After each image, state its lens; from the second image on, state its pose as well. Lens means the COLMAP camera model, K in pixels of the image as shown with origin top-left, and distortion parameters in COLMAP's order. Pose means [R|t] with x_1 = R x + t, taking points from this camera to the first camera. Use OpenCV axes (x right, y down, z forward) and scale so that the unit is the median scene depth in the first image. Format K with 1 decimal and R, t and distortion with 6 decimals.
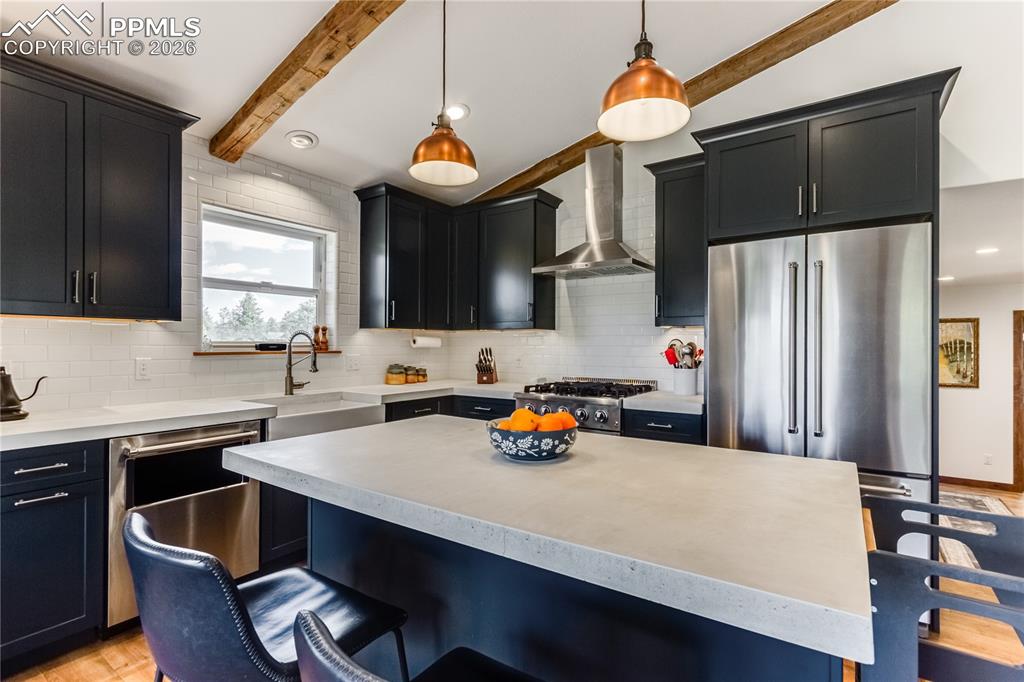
lens RADIAL K [[480.0, 0, 509.8], [0, 480.0, 343.0], [0, 0, 1]] dist [-0.001081, -0.000482]
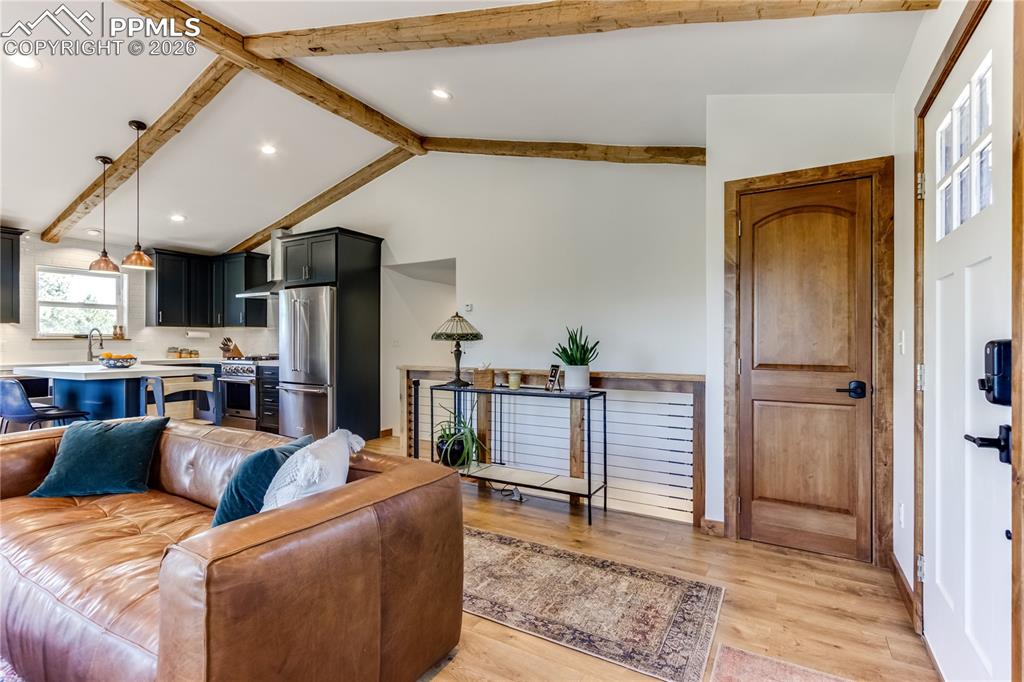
lens RADIAL K [[480.0, 0, 519.4], [0, 480.0, 340.6], [0, 0, 1]] dist [-0.001081, -0.000482]
pose [[0.995779, -0.001952, 0.091767, 0.944583], [0.001764, 0.999996, 0.002130, 0.021232], [-0.091771, -0.001959, 0.995778, -0.944041]]
